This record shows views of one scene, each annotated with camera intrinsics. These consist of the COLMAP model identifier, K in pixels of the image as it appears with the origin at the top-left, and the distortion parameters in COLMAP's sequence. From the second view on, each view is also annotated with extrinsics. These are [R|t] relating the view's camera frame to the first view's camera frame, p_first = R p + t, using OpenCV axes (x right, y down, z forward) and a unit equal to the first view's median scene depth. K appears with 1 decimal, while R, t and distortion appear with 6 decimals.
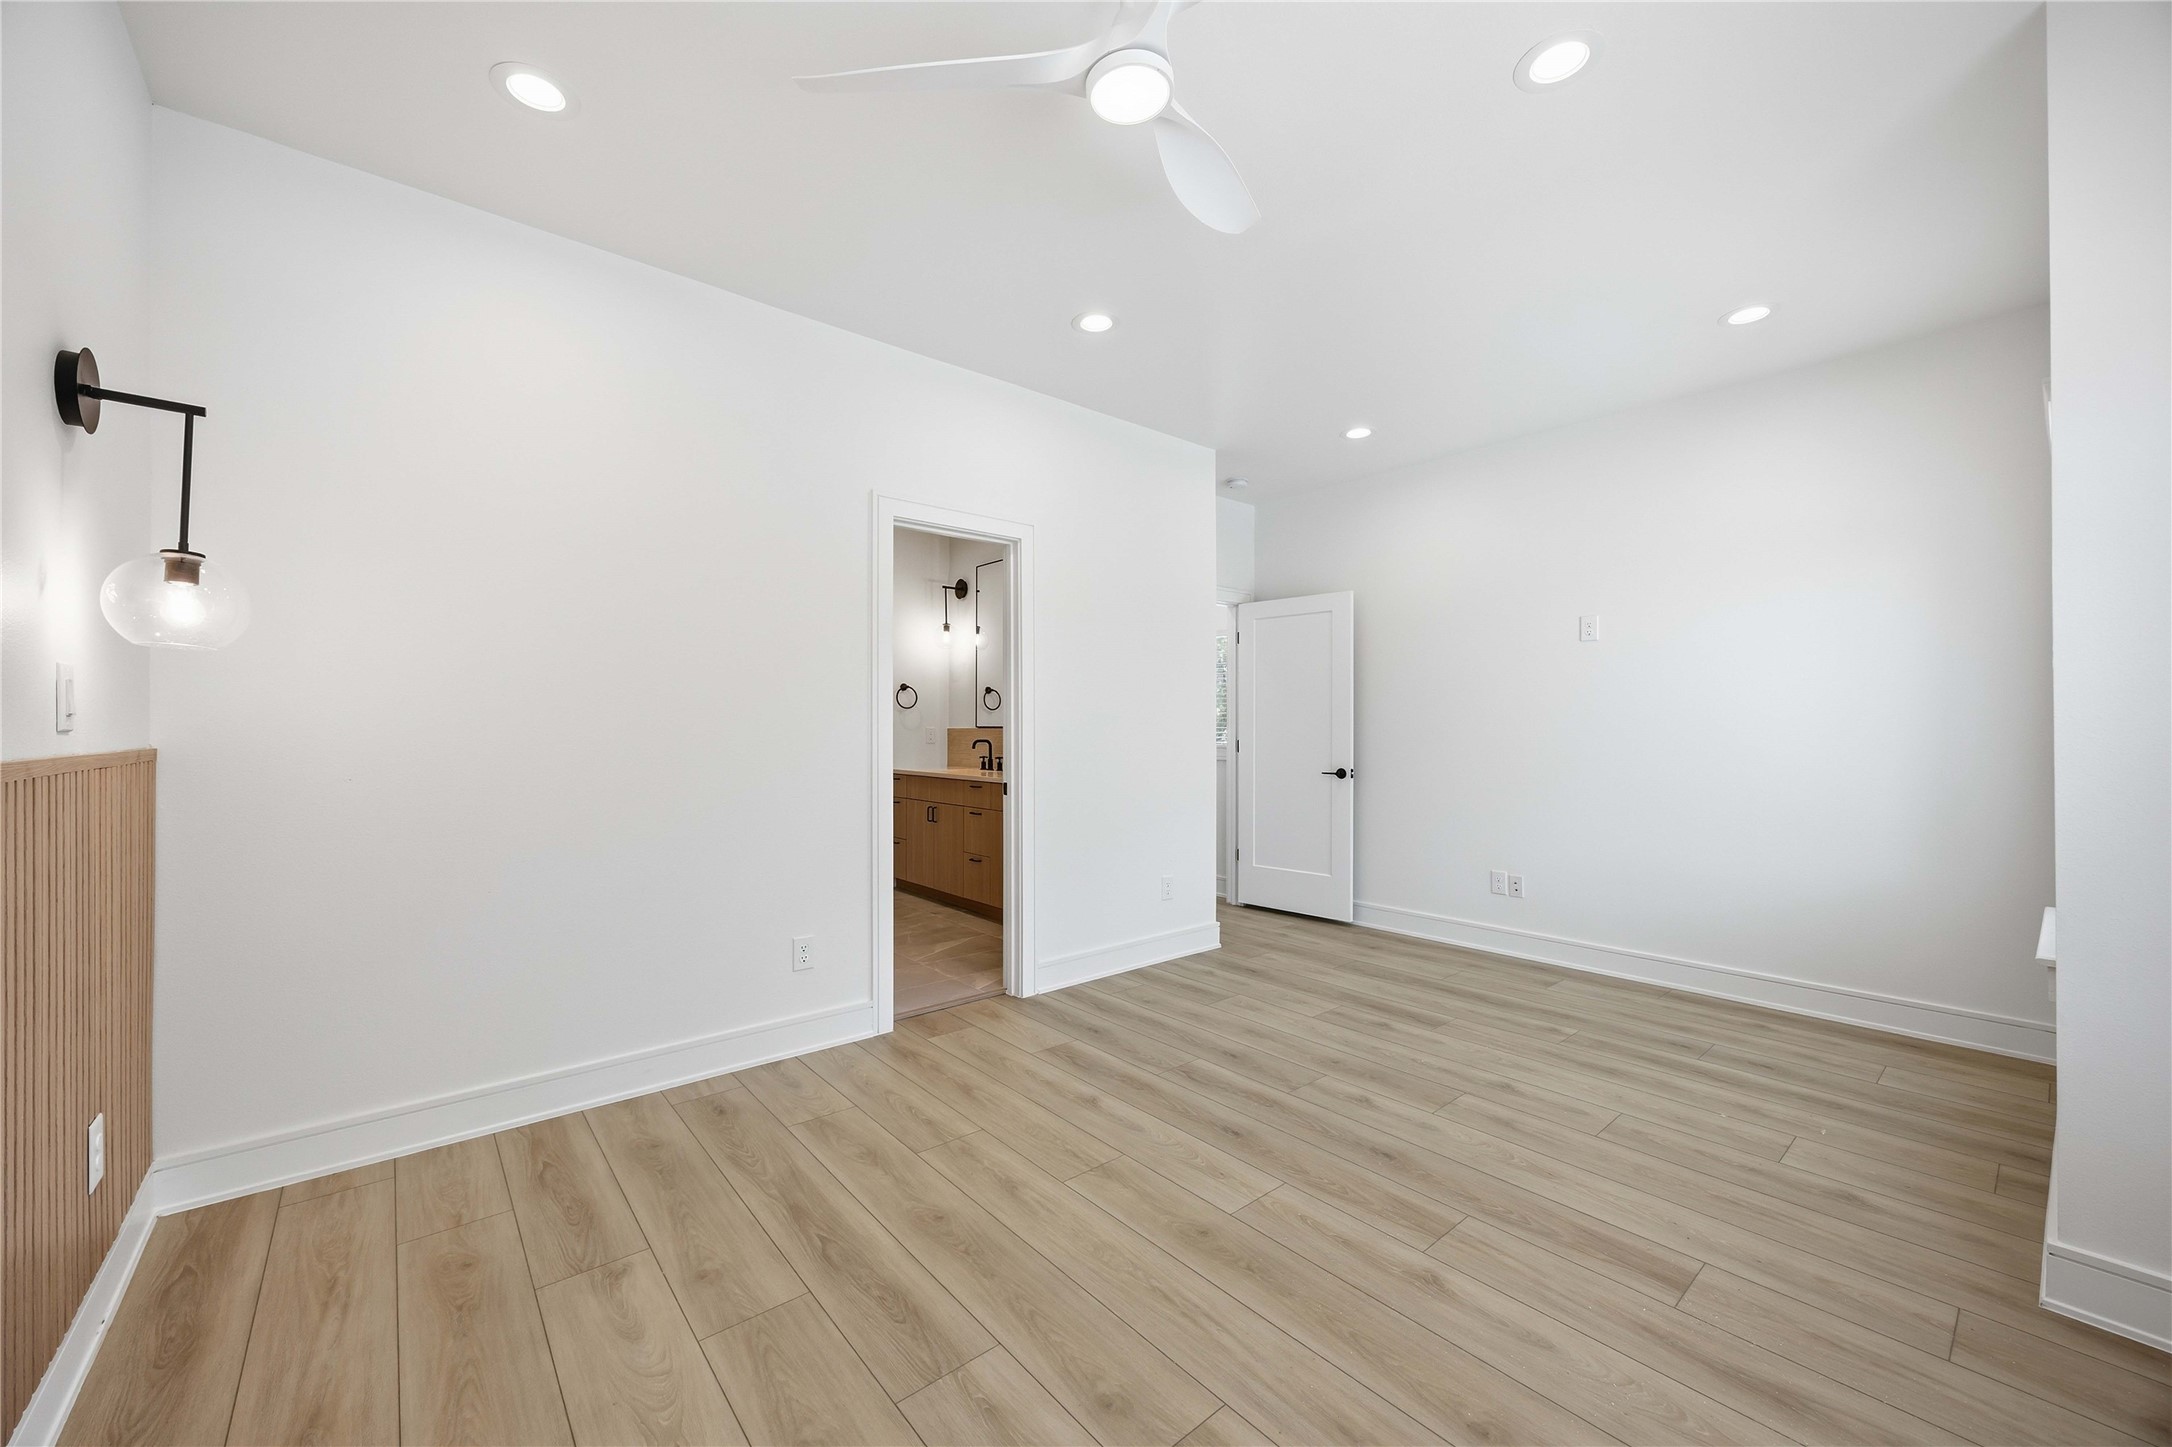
lens RADIAL K [[835.1, 0, 1081.8], [0, 835.1, 734.5], [0, 0, 1]] dist [-0.000916, 0.000132]
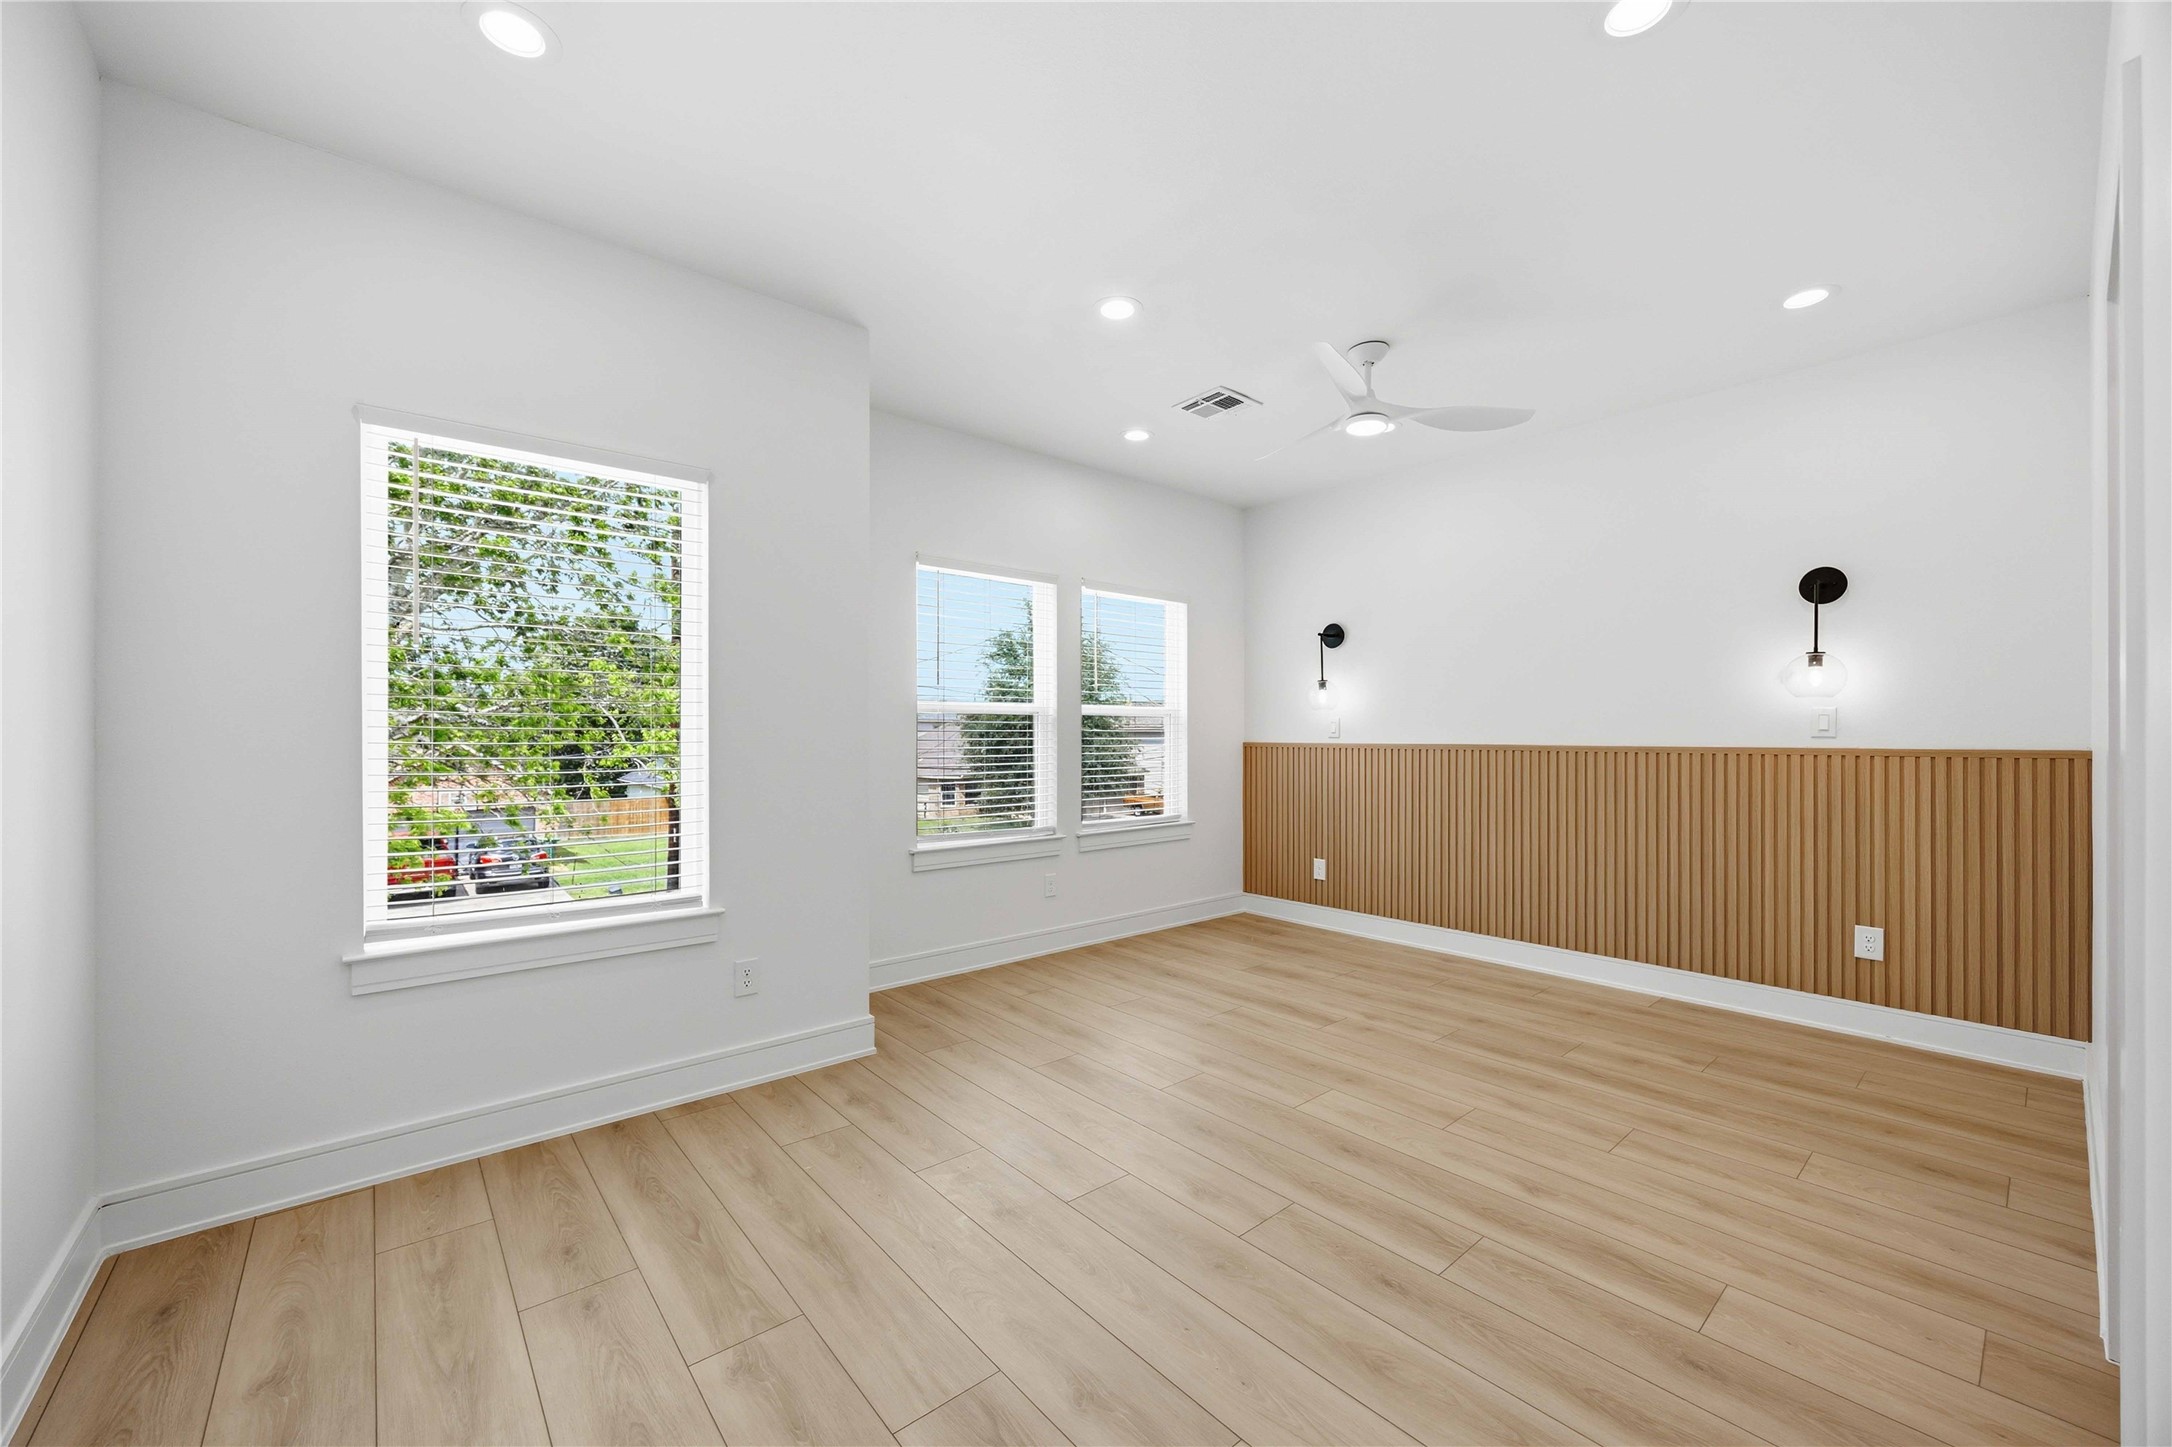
lens RADIAL K [[835.1, 0, 1081.8], [0, 835.1, 734.5], [0, 0, 1]] dist [-0.000916, 0.000132]
pose [[-0.999967, -0.002408, -0.007743, 0.529882], [-0.002475, 0.999959, 0.008654, -0.018615], [0.007722, 0.008673, -0.999933, 2.074777]]
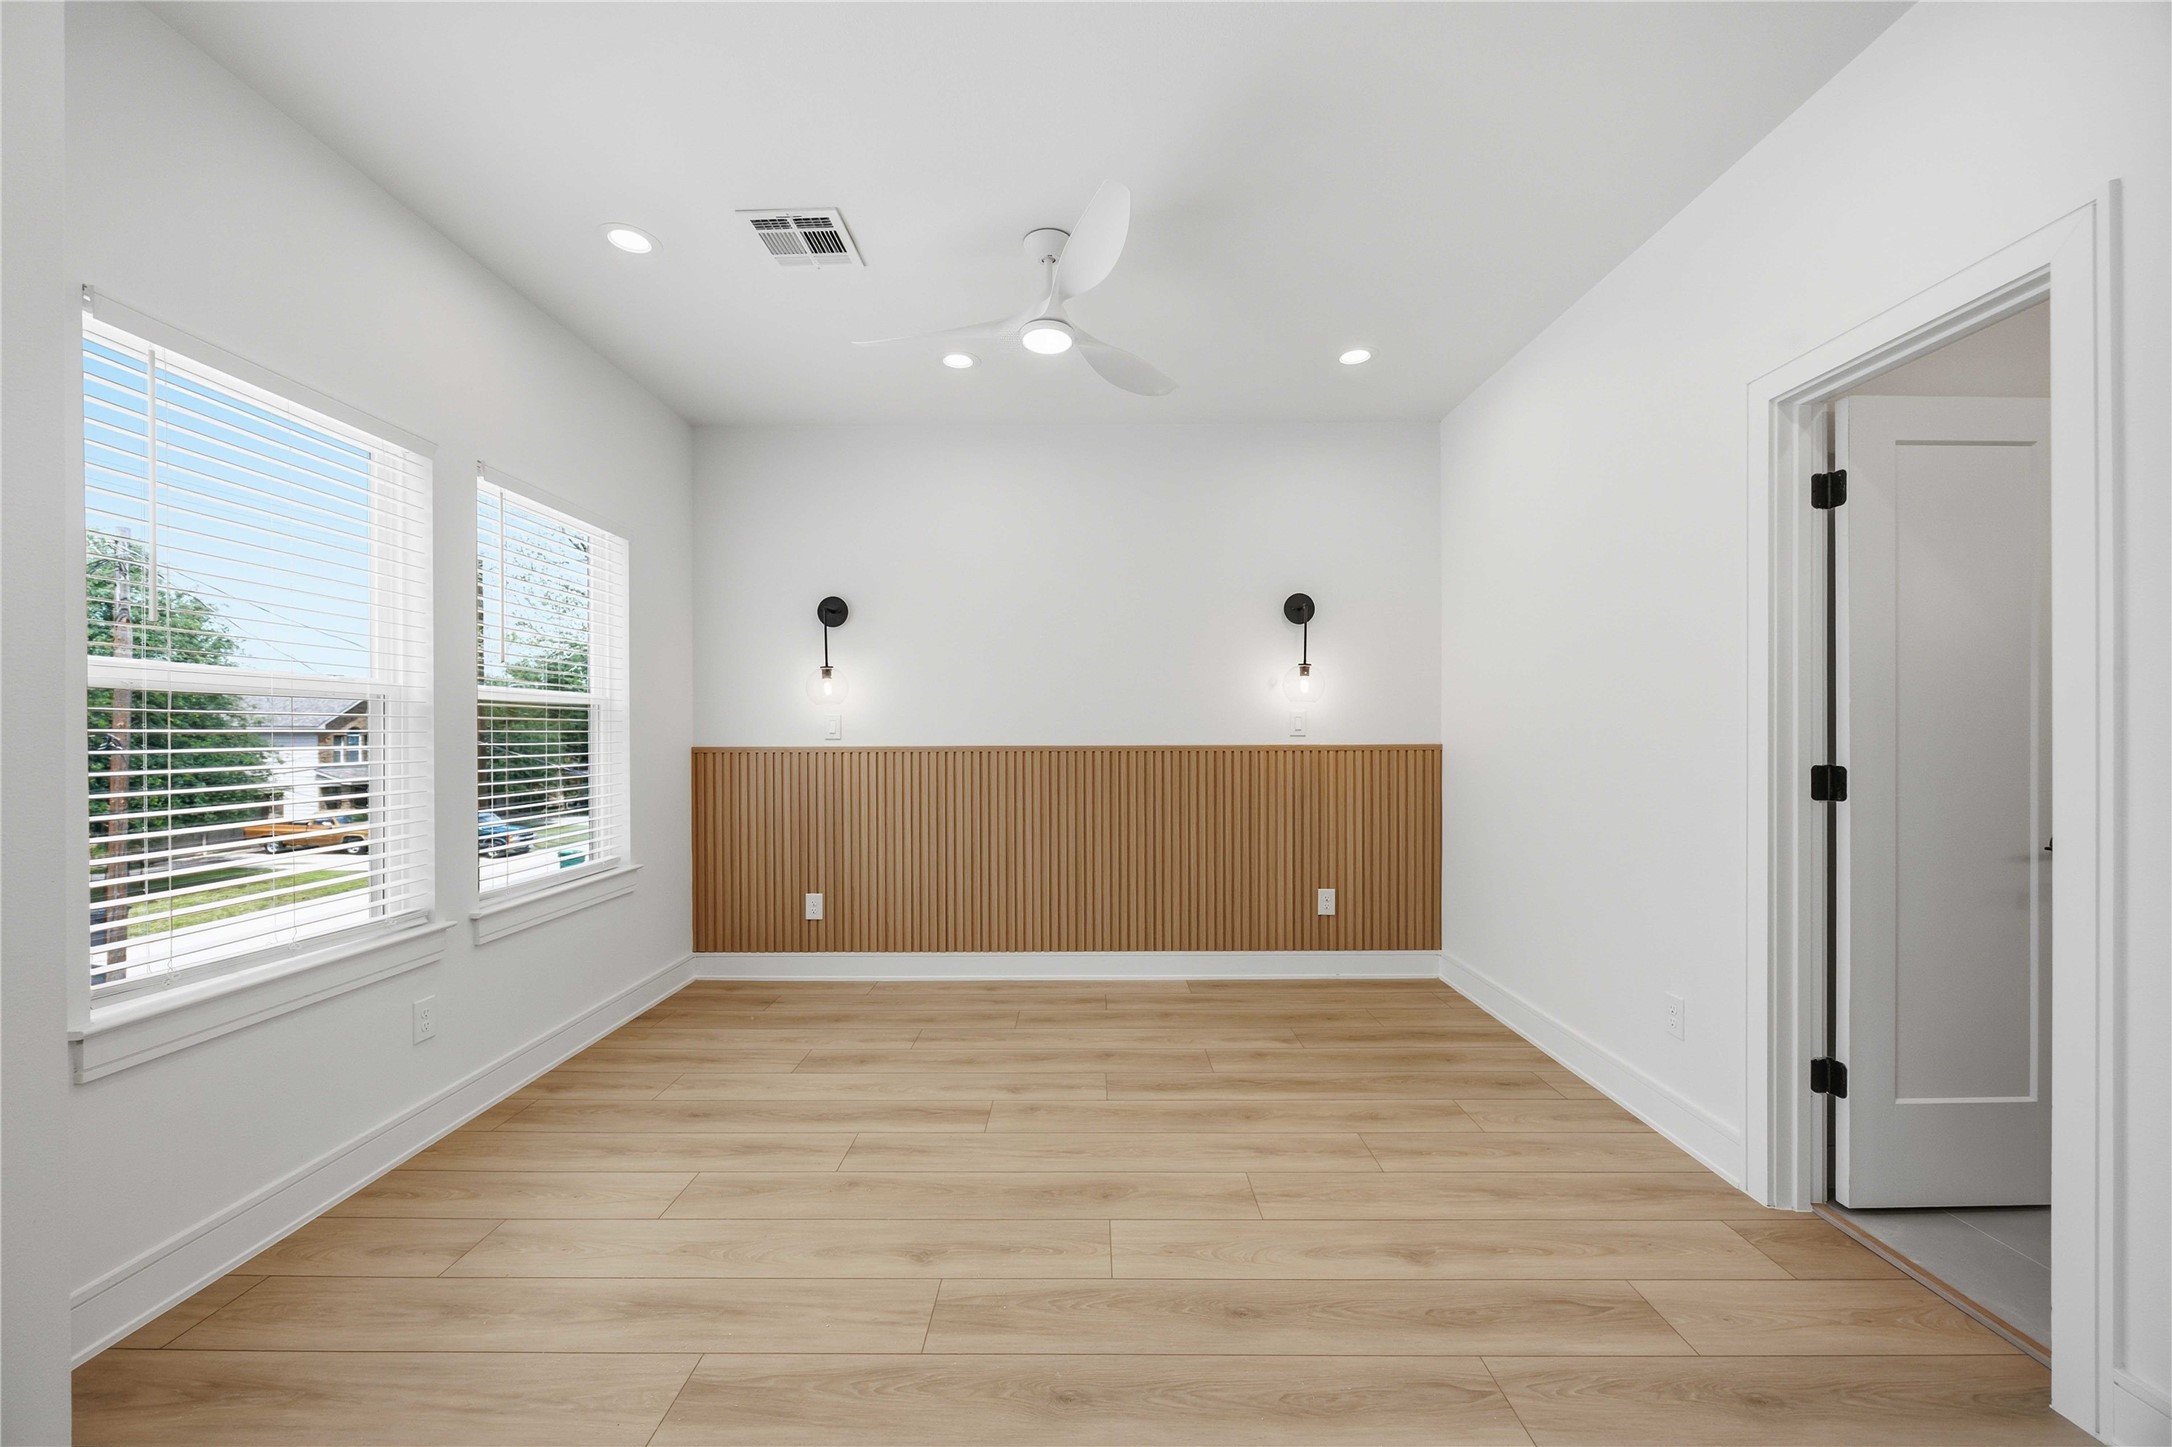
lens RADIAL K [[835.1, 0, 1081.8], [0, 835.1, 734.5], [0, 0, 1]] dist [-0.000916, 0.000132]
pose [[-0.651865, 0.000702, -0.758335, 0.843426], [-0.003204, 0.999988, 0.003680, -0.011595], [0.758328, 0.004828, -0.651855, 1.424484]]
